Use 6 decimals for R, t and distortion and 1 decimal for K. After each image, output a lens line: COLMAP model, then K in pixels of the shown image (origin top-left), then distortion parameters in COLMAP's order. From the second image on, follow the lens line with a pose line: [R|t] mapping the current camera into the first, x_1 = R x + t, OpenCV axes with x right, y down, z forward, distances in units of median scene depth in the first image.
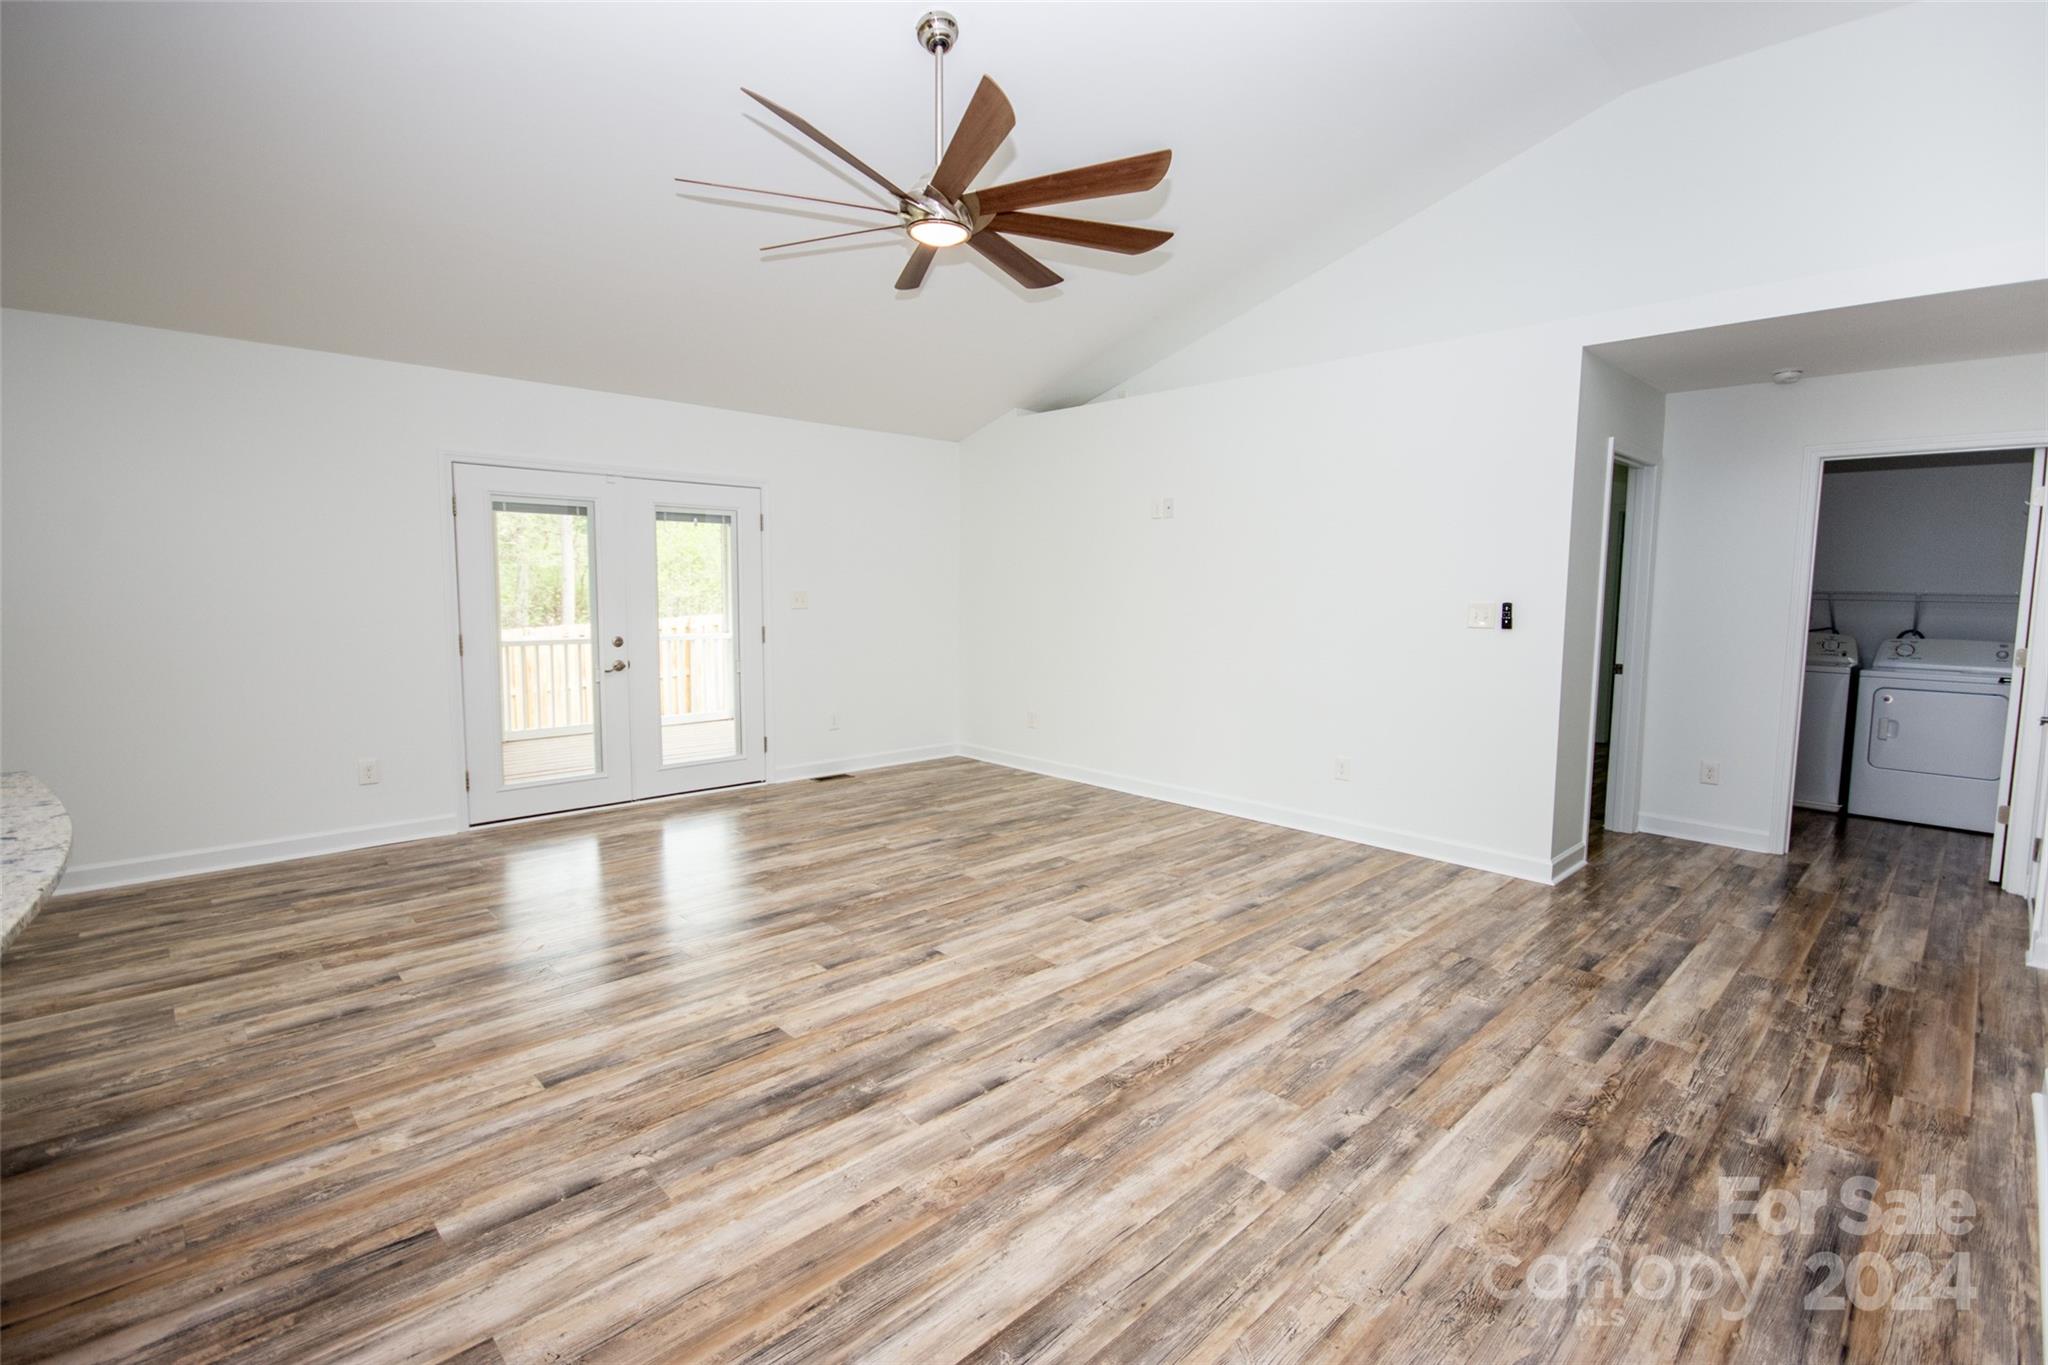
lens RADIAL K [[933.0, 0, 1026.6], [0, 933.0, 681.7], [0, 0, 1]] dist [0.007791, -0.013889]
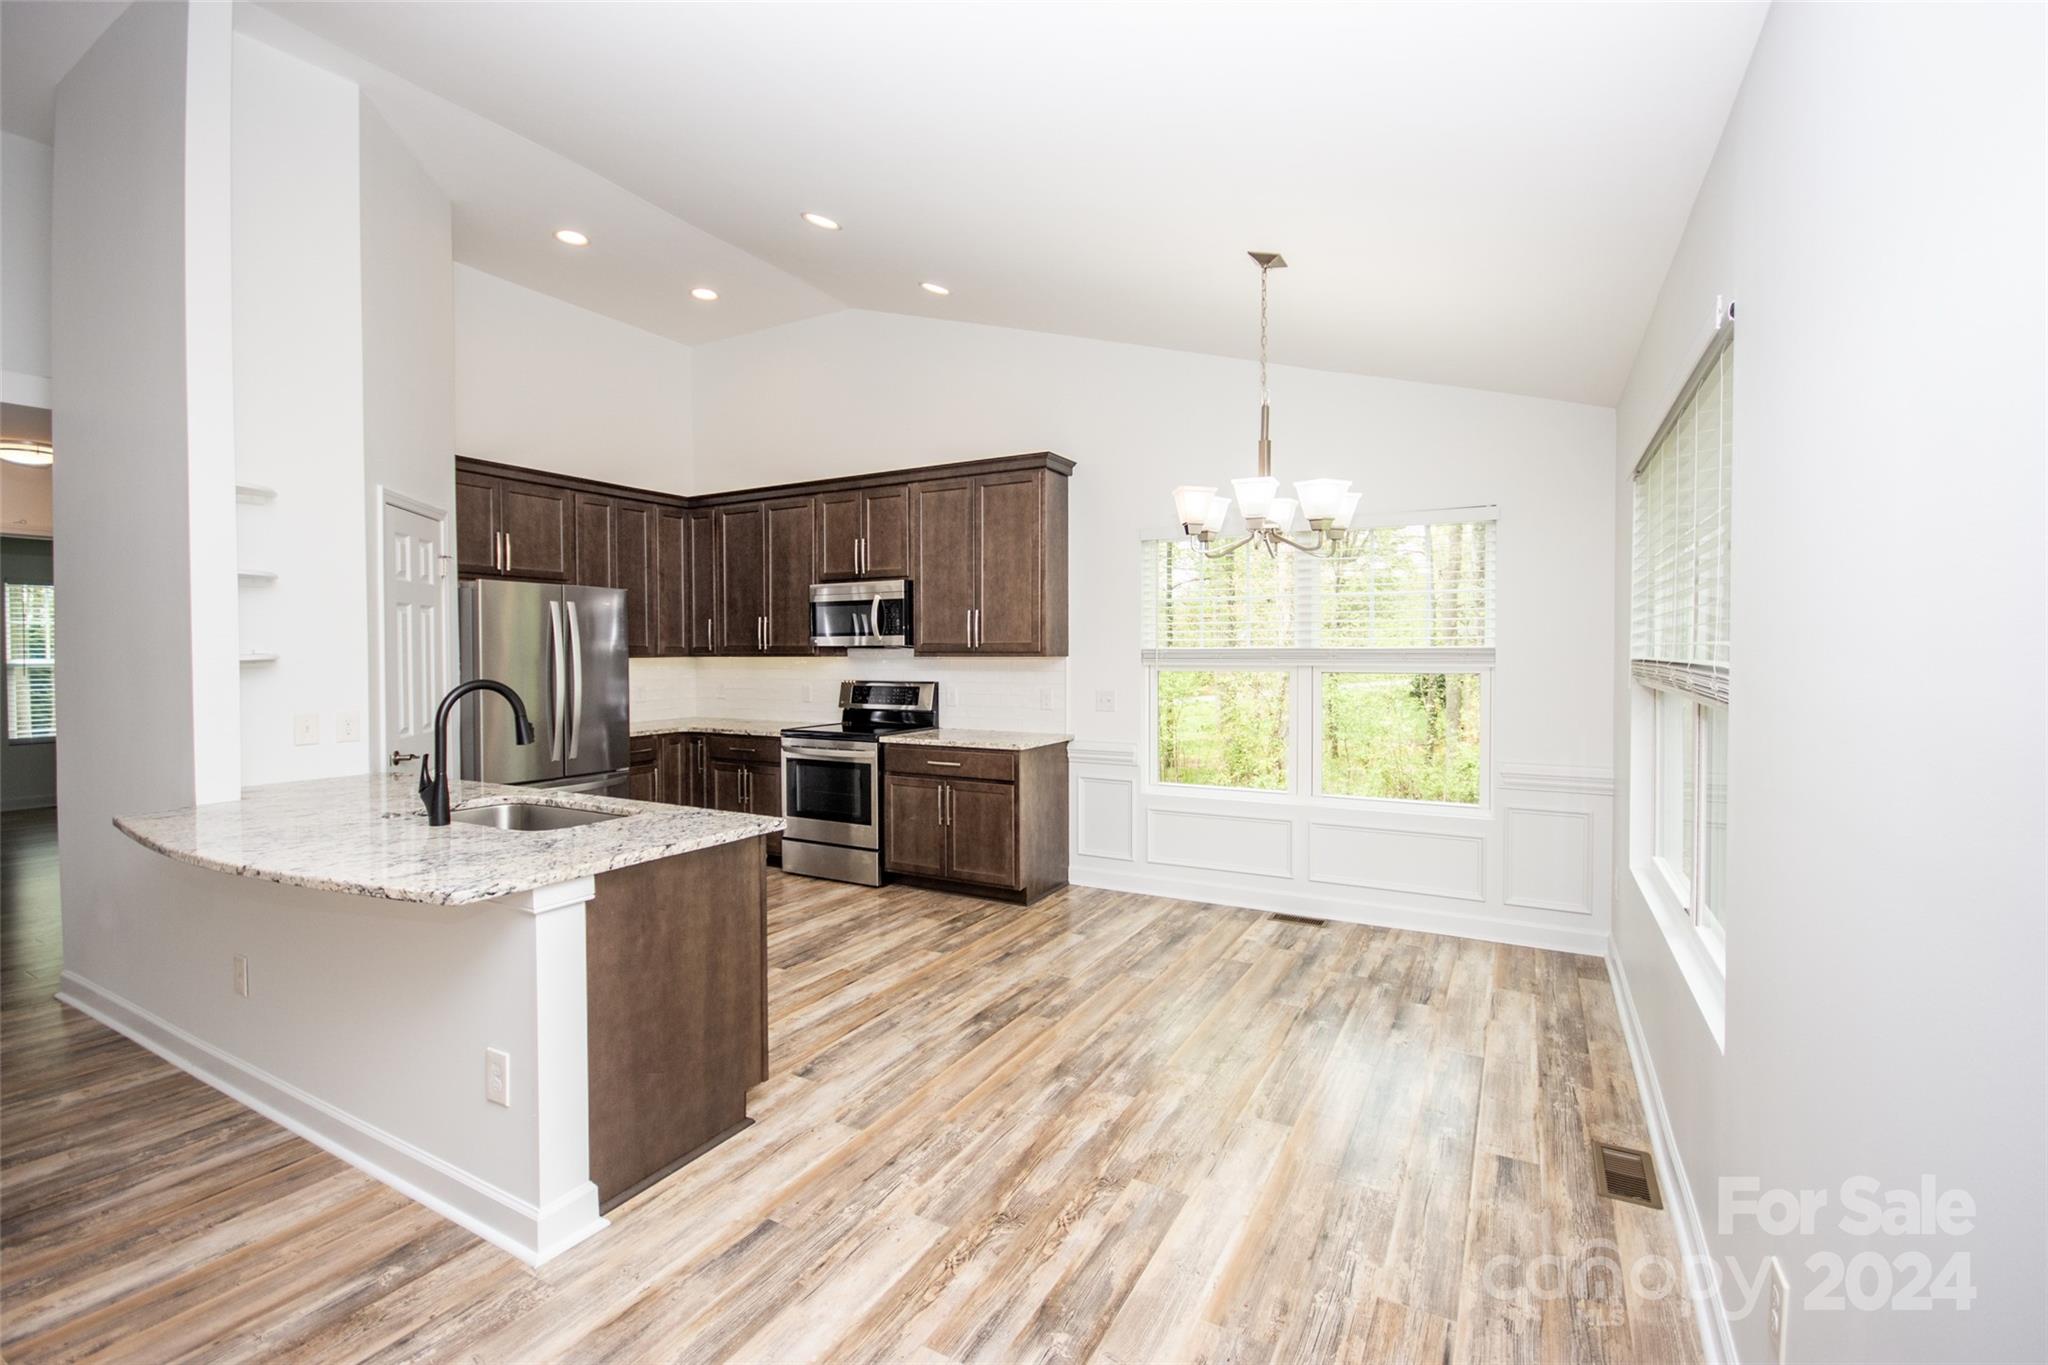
lens RADIAL K [[899.6, 0, 1033.9], [0, 899.6, 675.3], [0, 0, 1]] dist [-0.020869, -0.000048]
pose [[-0.953584, 0.000210, -0.301128, -1.075797], [-0.037627, 0.992079, 0.119845, -0.170033], [0.298768, 0.125613, -0.946023, 1.508726]]
